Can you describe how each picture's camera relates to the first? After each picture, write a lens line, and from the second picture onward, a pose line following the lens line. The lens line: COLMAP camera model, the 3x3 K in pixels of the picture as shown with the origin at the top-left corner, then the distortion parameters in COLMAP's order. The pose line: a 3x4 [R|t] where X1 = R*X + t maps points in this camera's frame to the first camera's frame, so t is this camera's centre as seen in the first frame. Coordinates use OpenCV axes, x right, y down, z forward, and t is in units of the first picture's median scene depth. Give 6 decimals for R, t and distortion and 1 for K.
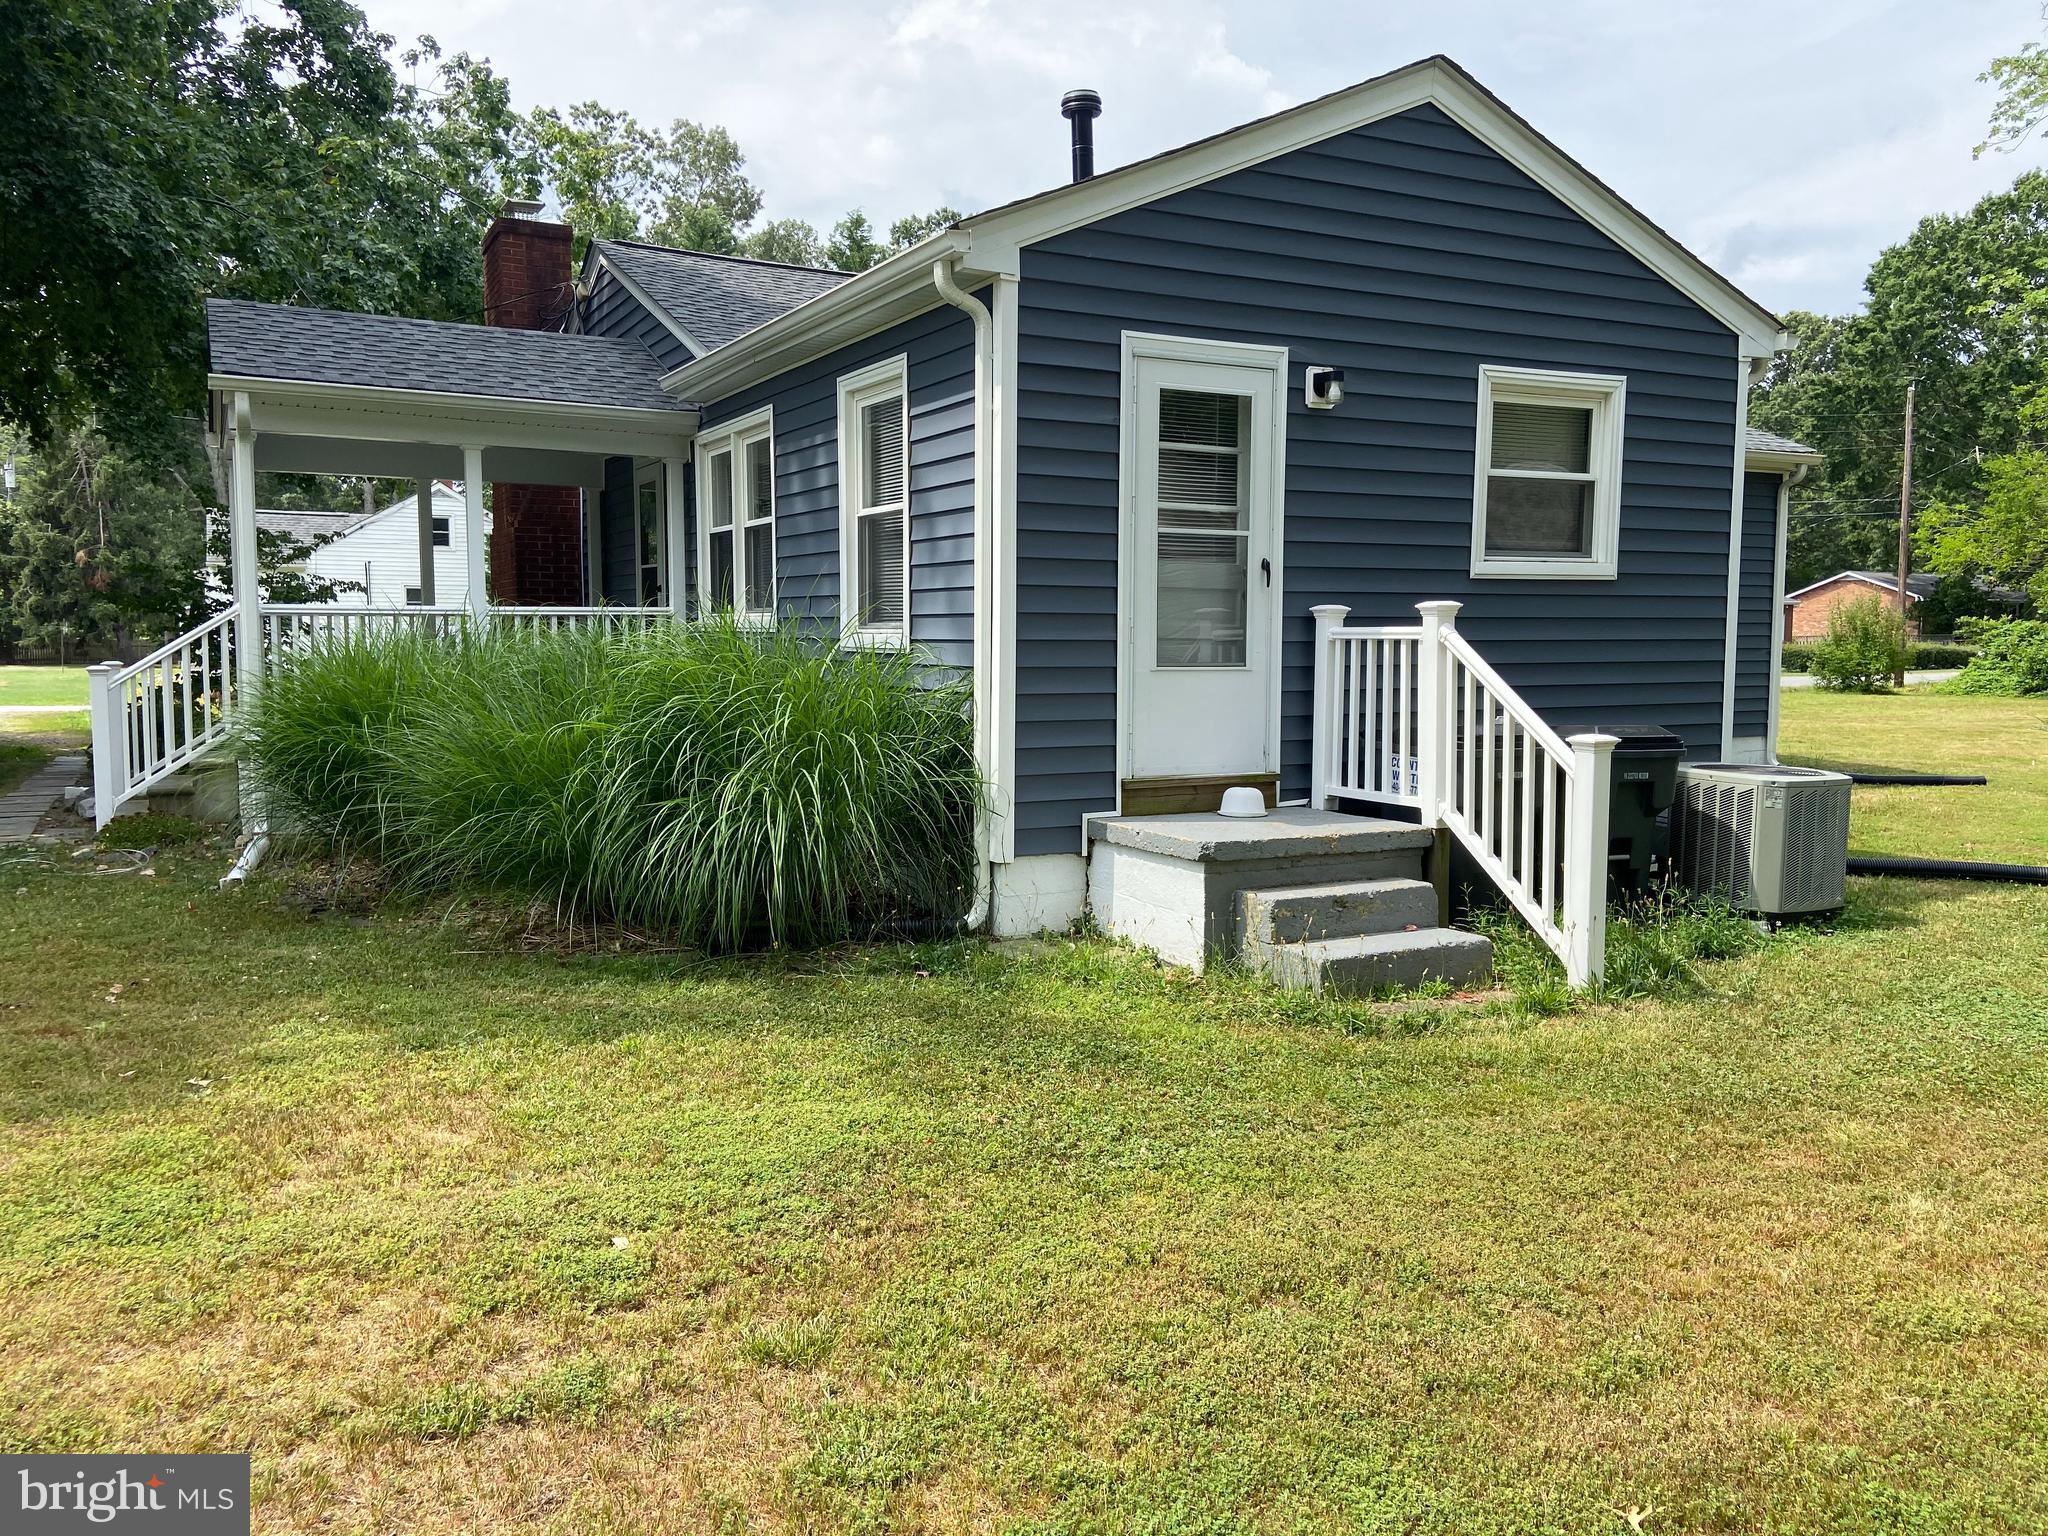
lens RADIAL K [[1563.1, 0, 1039.4], [0, 1563.1, 774.5], [0, 0, 1]] dist [0.107649, -0.111568]
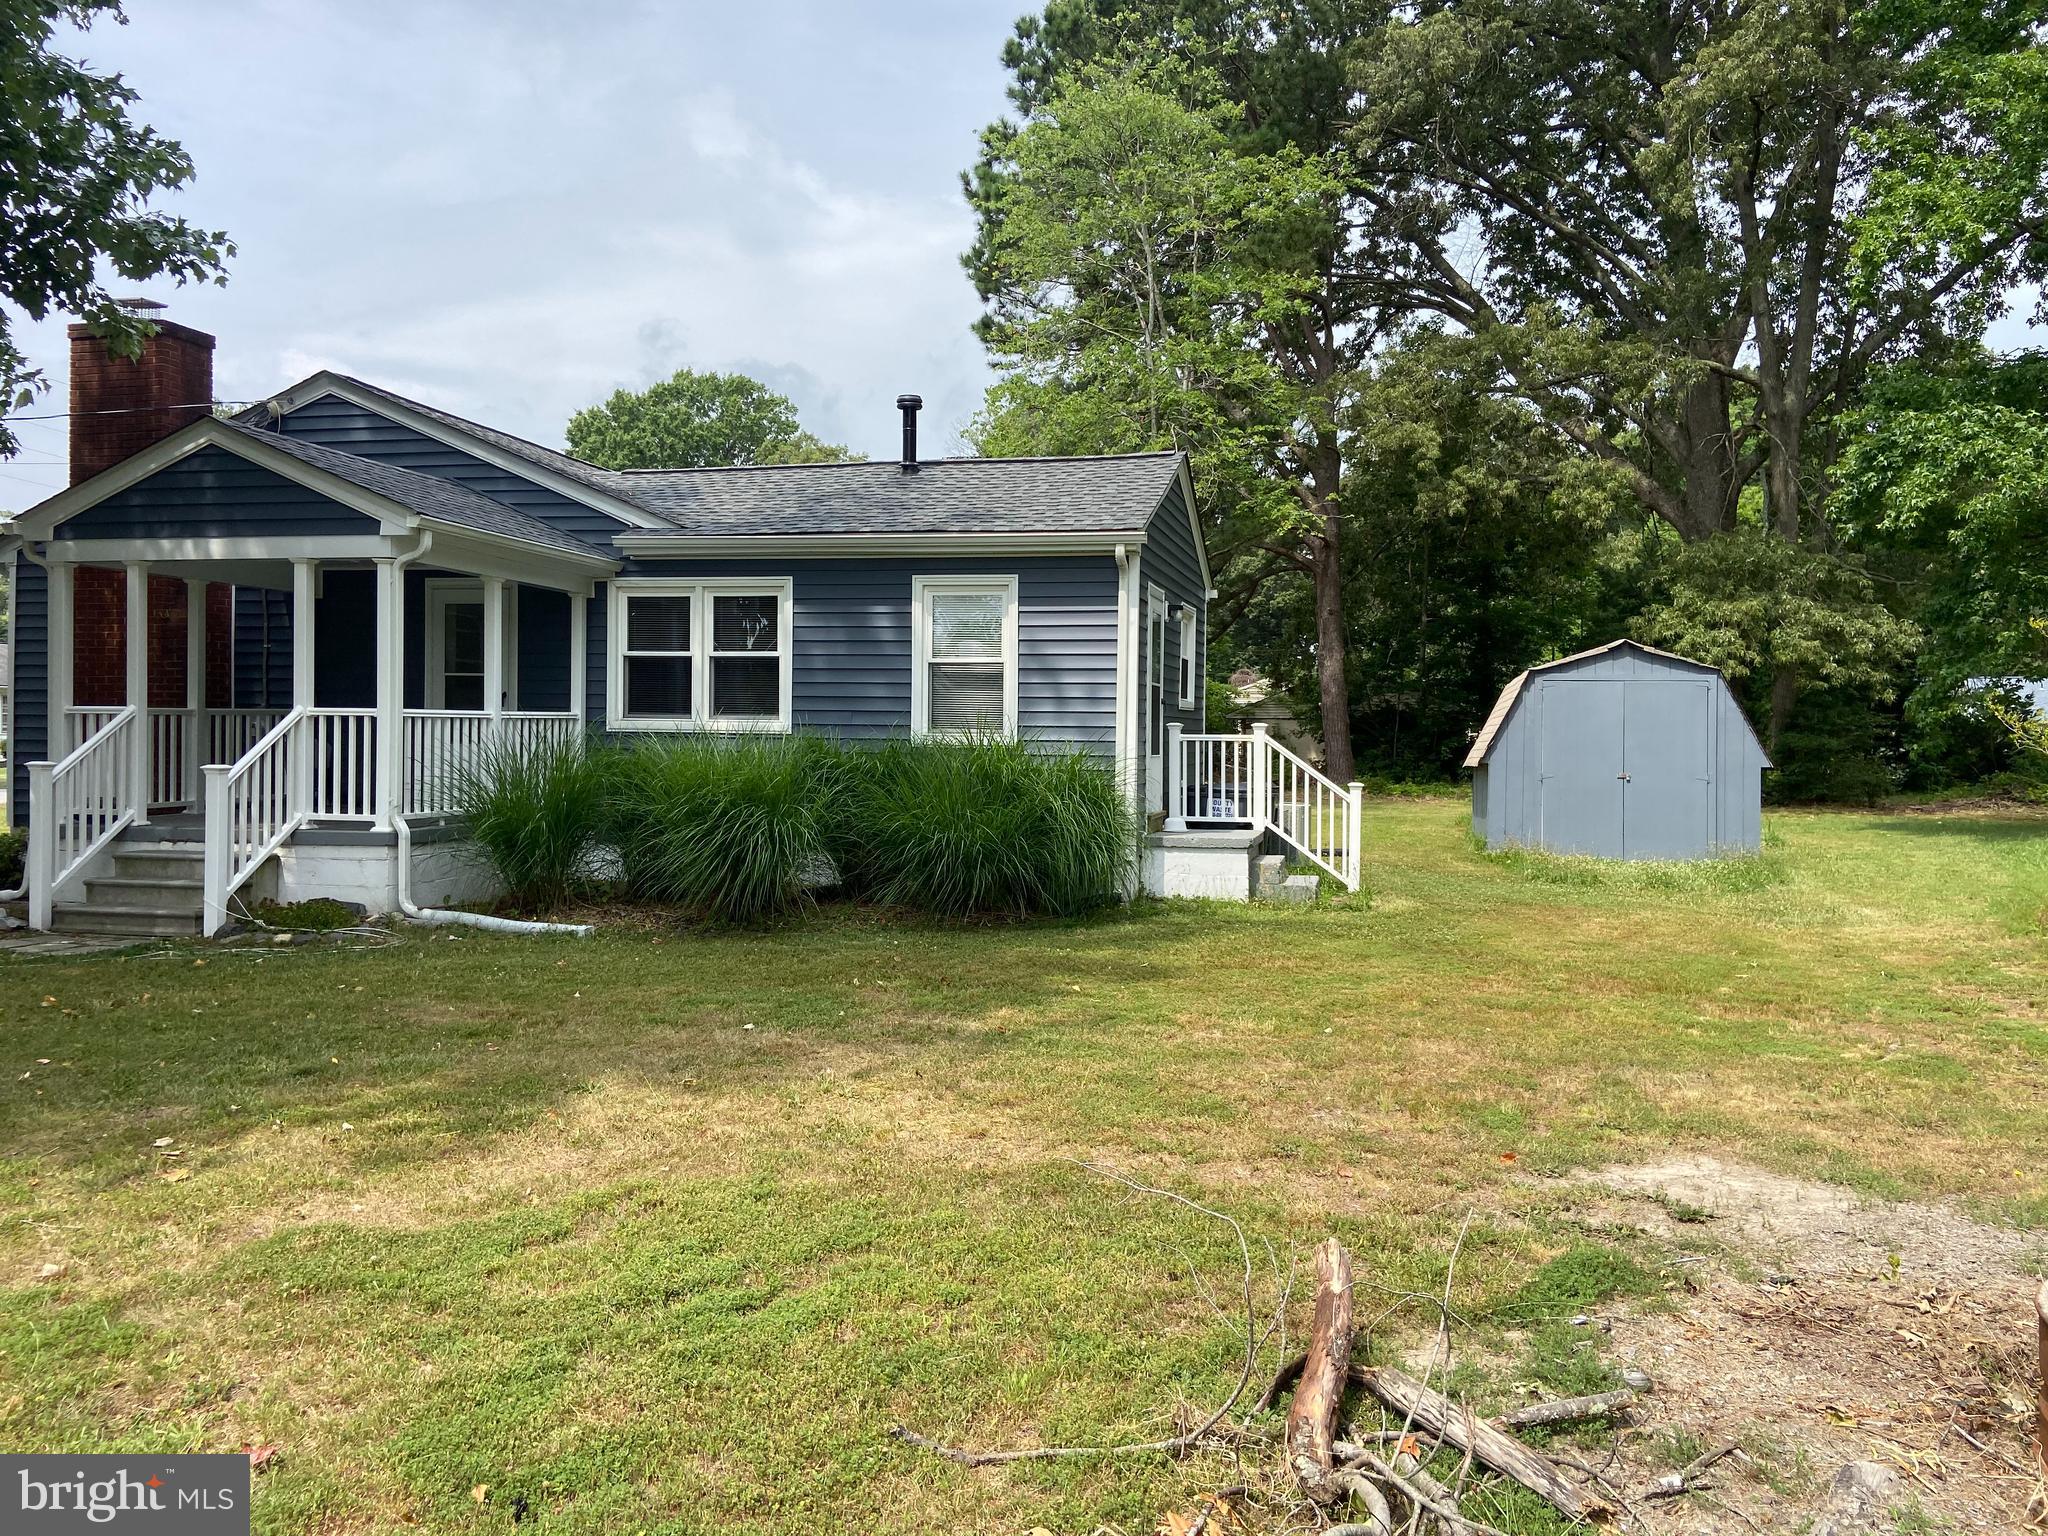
lens RADIAL K [[1563.1, 0, 1033.3], [0, 1563.1, 752.6], [0, 0, 1]] dist [0.107649, -0.111568]
pose [[0.666158, -0.005881, 0.745787, -0.720960], [0.059671, 0.997184, -0.045435, 0.002830], [-0.743420, 0.074769, 0.664633, -0.072318]]
